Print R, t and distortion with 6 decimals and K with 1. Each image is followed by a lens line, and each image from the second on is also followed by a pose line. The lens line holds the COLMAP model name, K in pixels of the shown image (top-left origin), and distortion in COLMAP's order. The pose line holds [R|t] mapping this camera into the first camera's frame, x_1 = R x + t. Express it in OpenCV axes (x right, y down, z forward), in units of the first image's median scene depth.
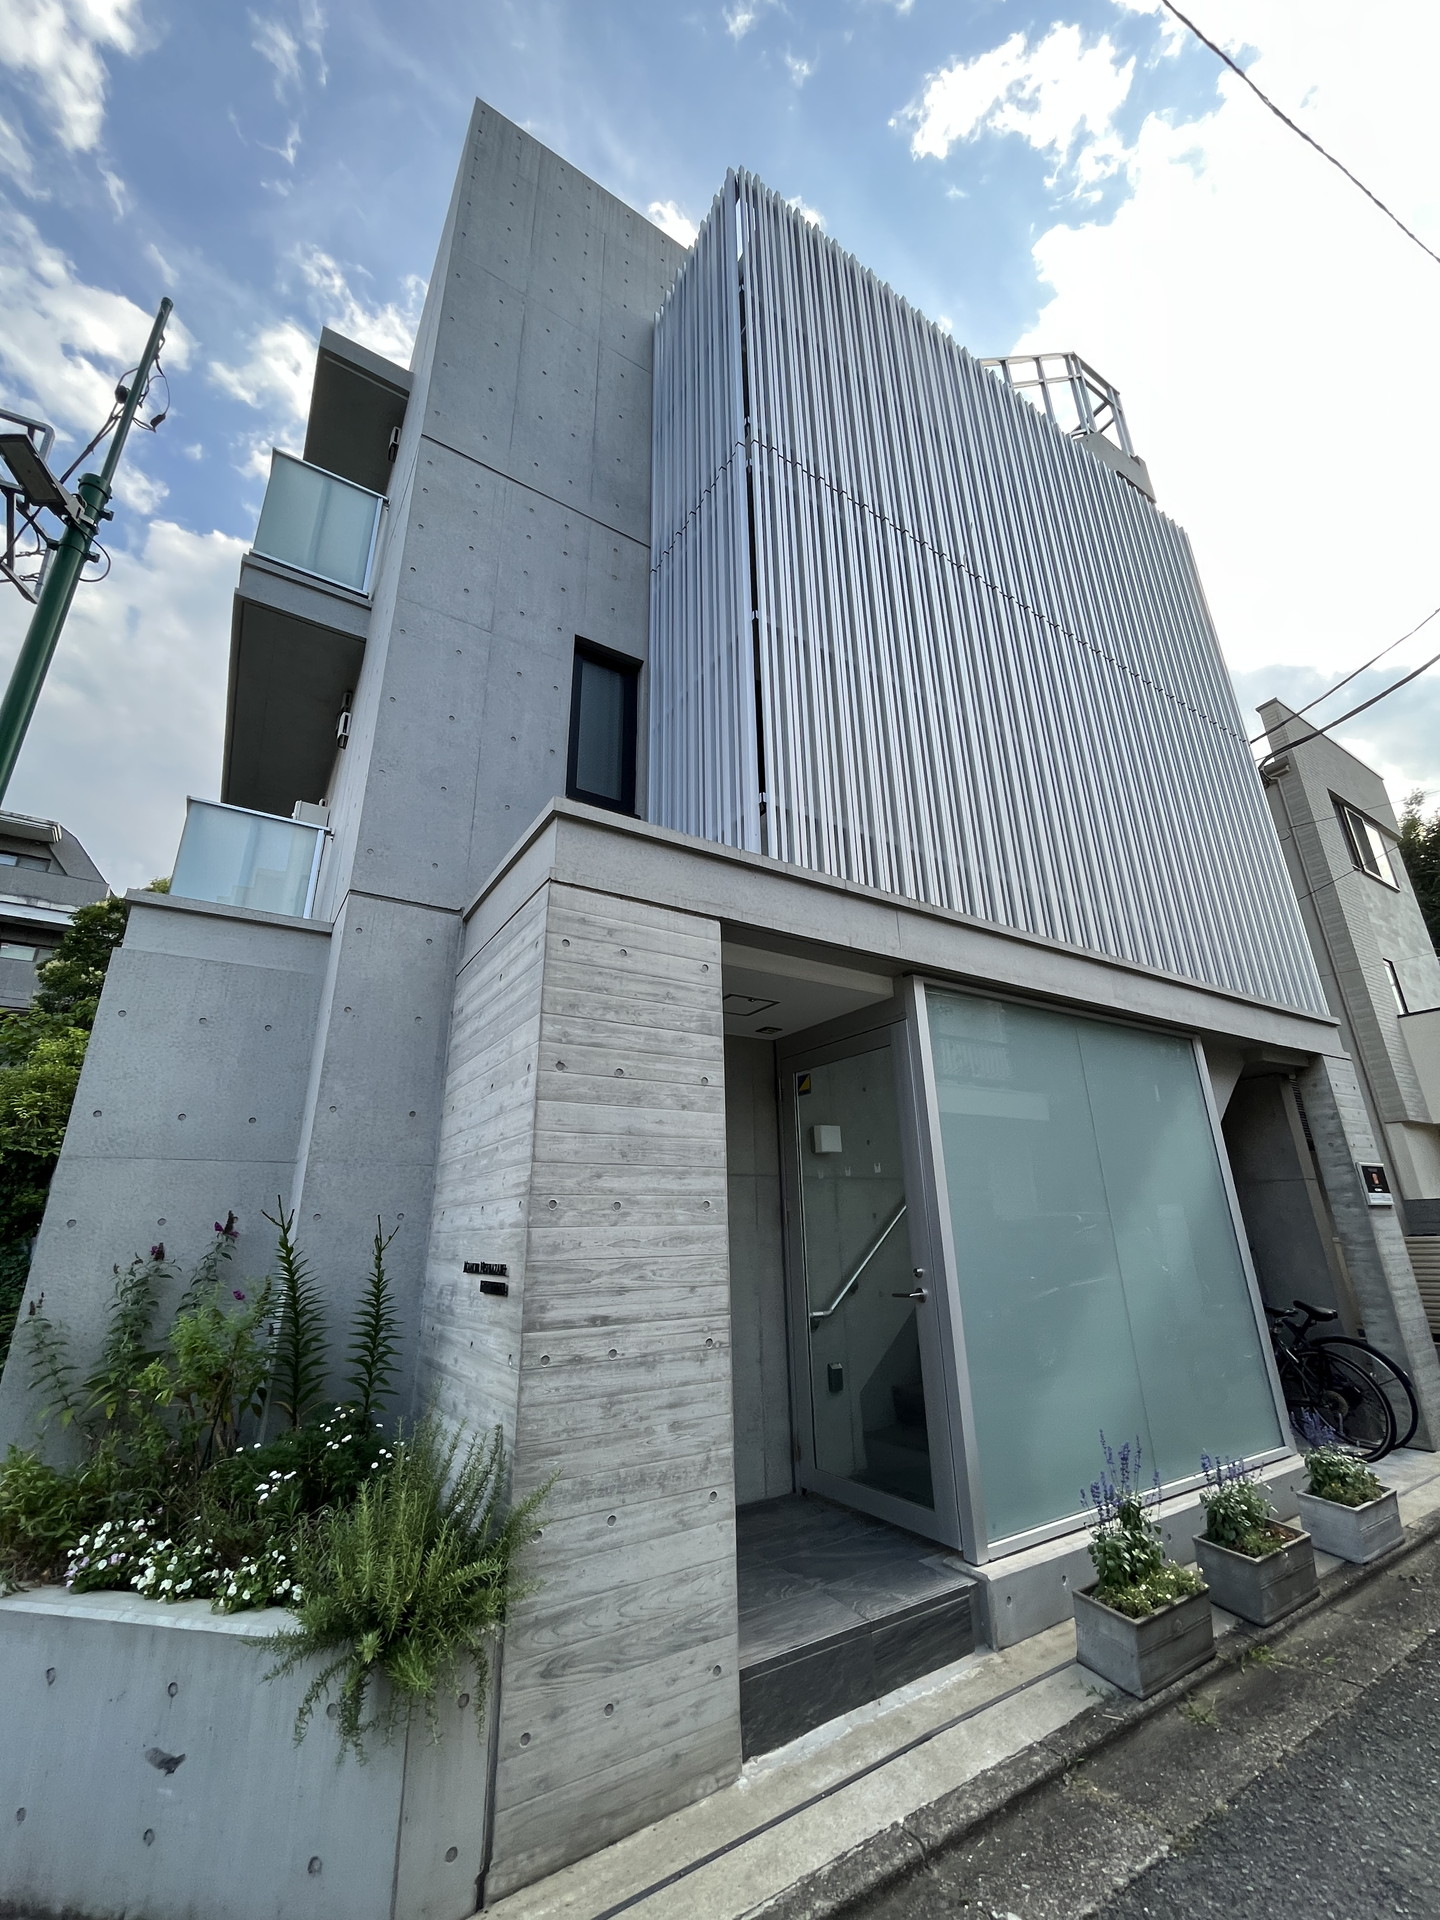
lens RADIAL K [[780.1, 0, 724.5], [0, 780.1, 957.4], [0, 0, 1]] dist [-0.001858, -0.000360]
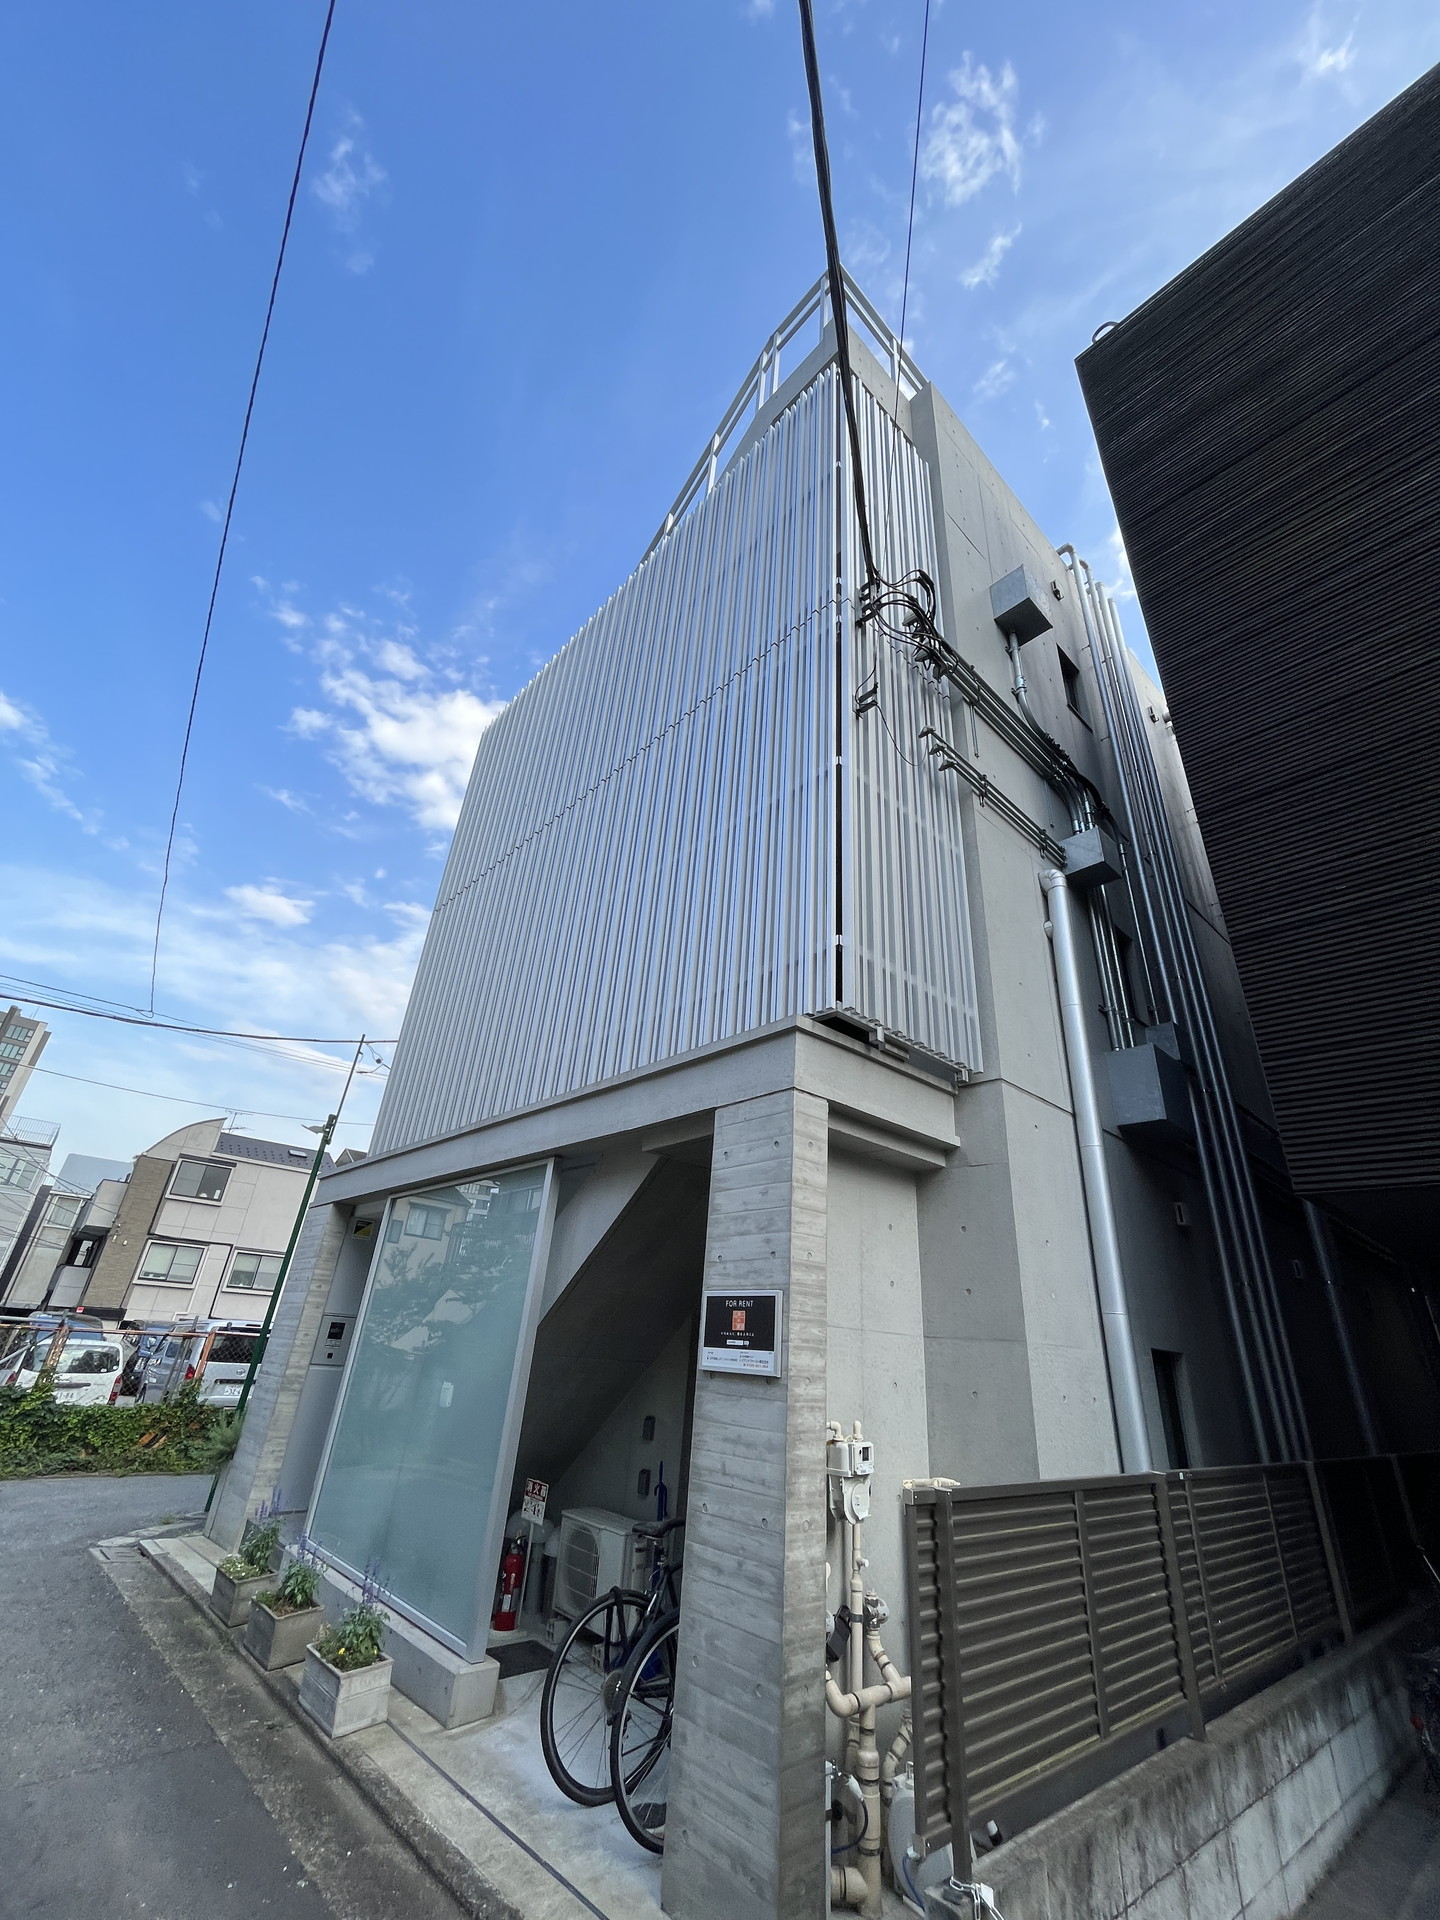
lens RADIAL K [[780.1, 0, 724.5], [0, 780.1, 957.4], [0, 0, 1]] dist [-0.001858, -0.000360]
pose [[0.168672, -0.421216, -0.891138, 3.088740], [0.267278, 0.889764, -0.369976, 0.566785], [0.948742, -0.175777, 0.262660, 1.949378]]
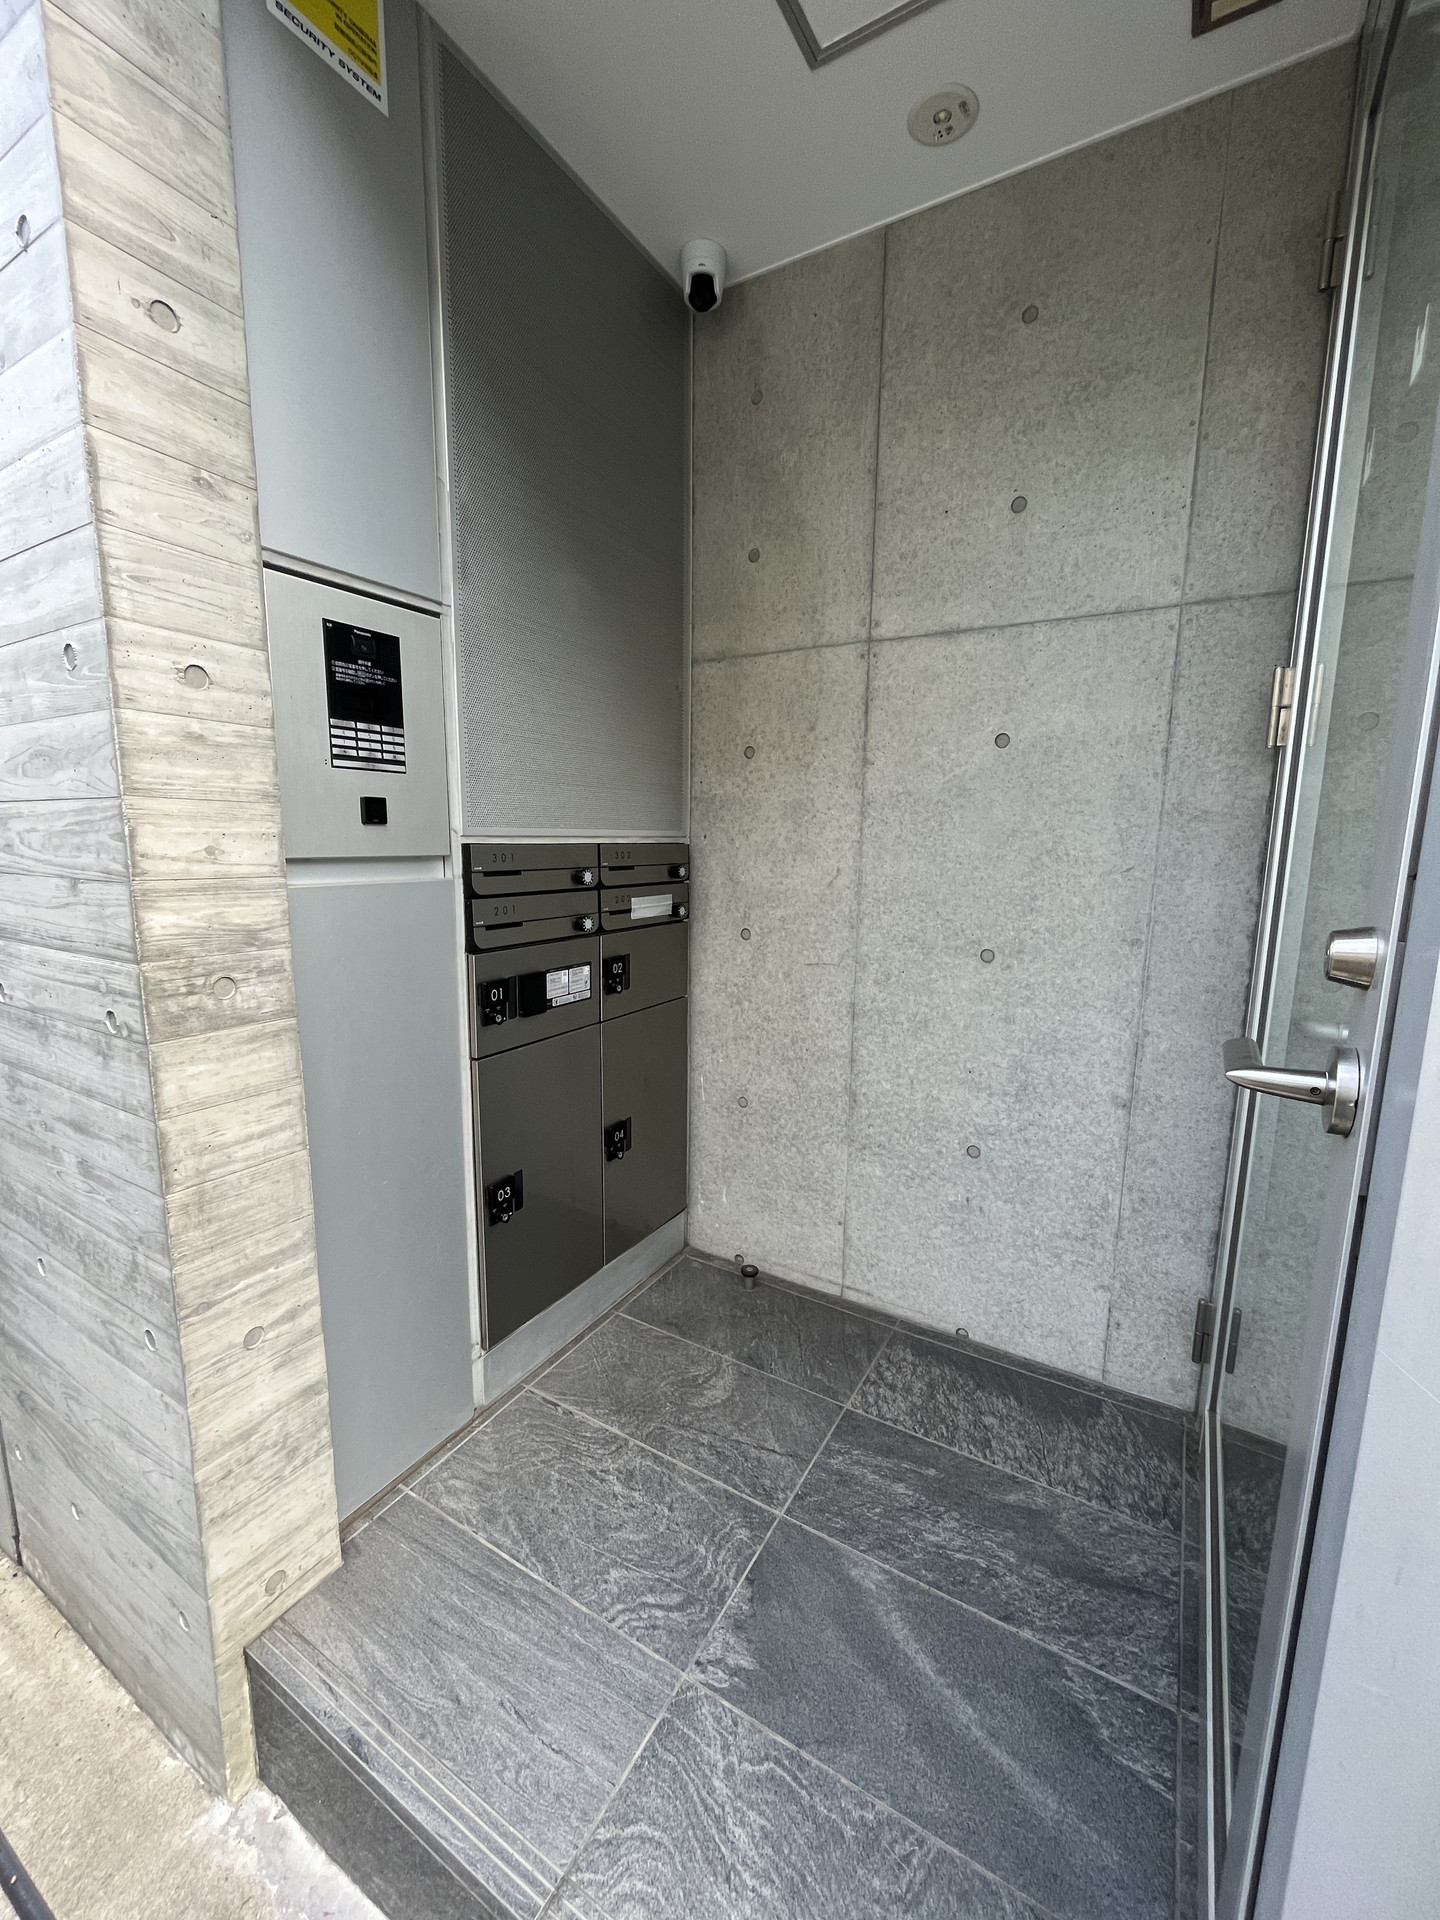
lens RADIAL K [[777.4, 0, 720.0], [0, 777.4, 960.0], [0, 0, 1]] dist [-0.002077, -0.000338]
pose [[0.444396, 0.169296, -0.879688, 0.428384], [0.283101, 0.905116, 0.317204, 0.424037], [0.849921, -0.390005, 0.354302, 1.108207]]
